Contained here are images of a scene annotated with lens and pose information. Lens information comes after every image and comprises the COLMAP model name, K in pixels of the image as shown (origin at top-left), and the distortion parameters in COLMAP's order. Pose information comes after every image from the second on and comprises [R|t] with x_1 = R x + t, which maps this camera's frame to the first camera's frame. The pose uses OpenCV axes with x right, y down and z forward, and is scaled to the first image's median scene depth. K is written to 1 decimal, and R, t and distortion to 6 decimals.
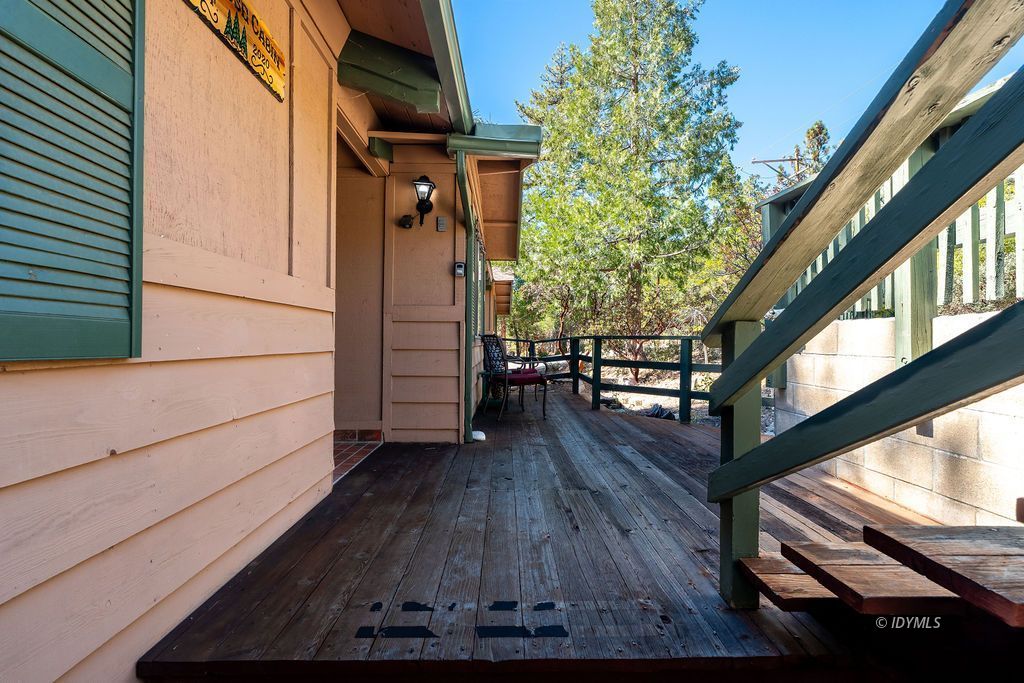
lens RADIAL K [[457.6, 0, 512.6], [0, 457.6, 342.1], [0, 0, 1]] dist [0.002548, 0.000341]
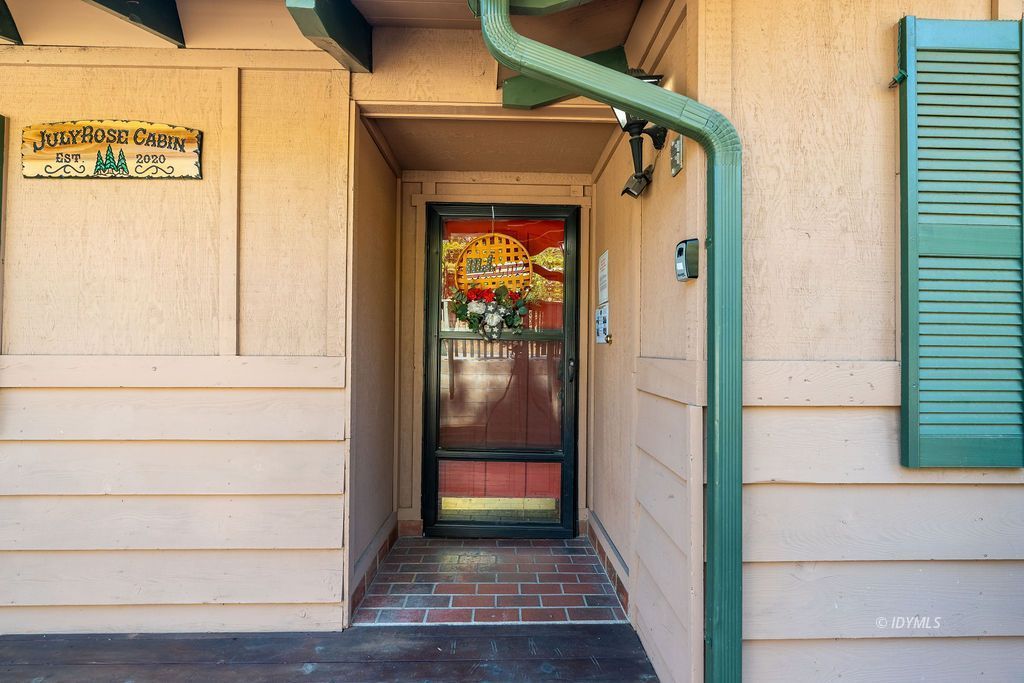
lens RADIAL K [[457.6, 0, 510.4], [0, 457.6, 336.2], [0, 0, 1]] dist [0.002548, 0.000341]
pose [[0.006226, -0.021627, -0.999747, 0.551010], [-0.008611, 0.999728, -0.021681, -0.208363], [0.999944, 0.008744, 0.006038, 1.965389]]
